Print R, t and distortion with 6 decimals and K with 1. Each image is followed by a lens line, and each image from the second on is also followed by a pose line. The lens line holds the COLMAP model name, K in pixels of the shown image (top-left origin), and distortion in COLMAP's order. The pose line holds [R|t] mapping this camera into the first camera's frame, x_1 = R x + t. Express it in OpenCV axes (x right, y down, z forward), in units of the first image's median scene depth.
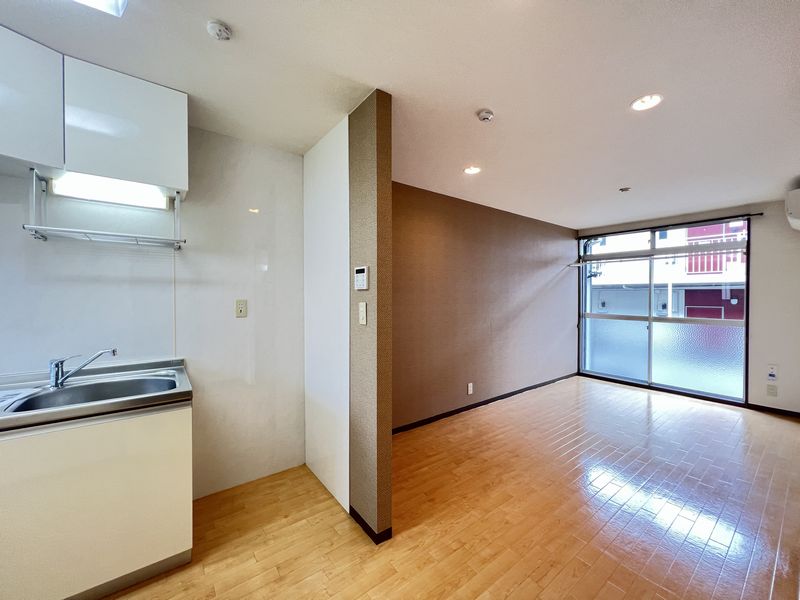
lens RADIAL K [[318.3, 0, 399.7], [0, 318.3, 298.1], [0, 0, 1]] dist [-0.003766, -0.000488]
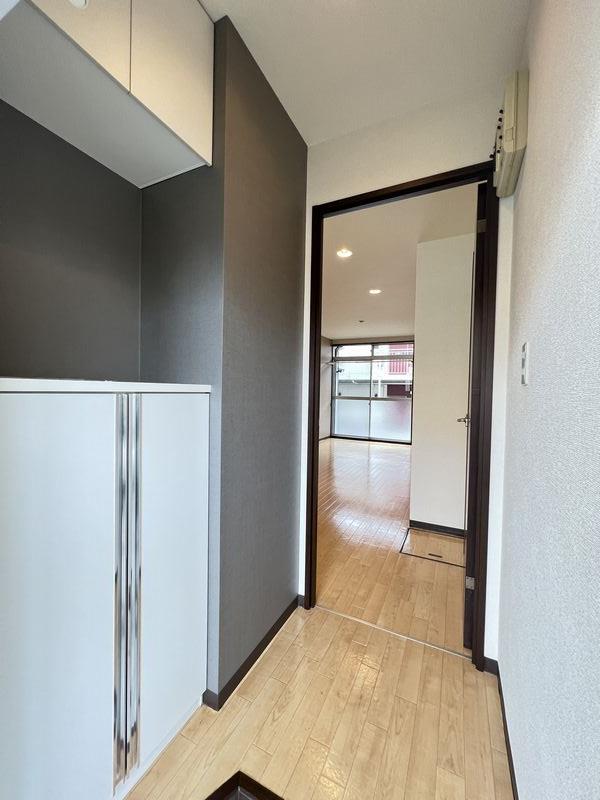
lens RADIAL K [[318.3, 0, 298.5], [0, 318.3, 399.8], [0, 0, 1]] dist [-0.003766, -0.000488]
pose [[0.896356, 0.002710, 0.443326, -0.238061], [-0.010619, 0.999826, 0.015360, 0.044920], [-0.443207, -0.018476, 0.896229, -0.269815]]
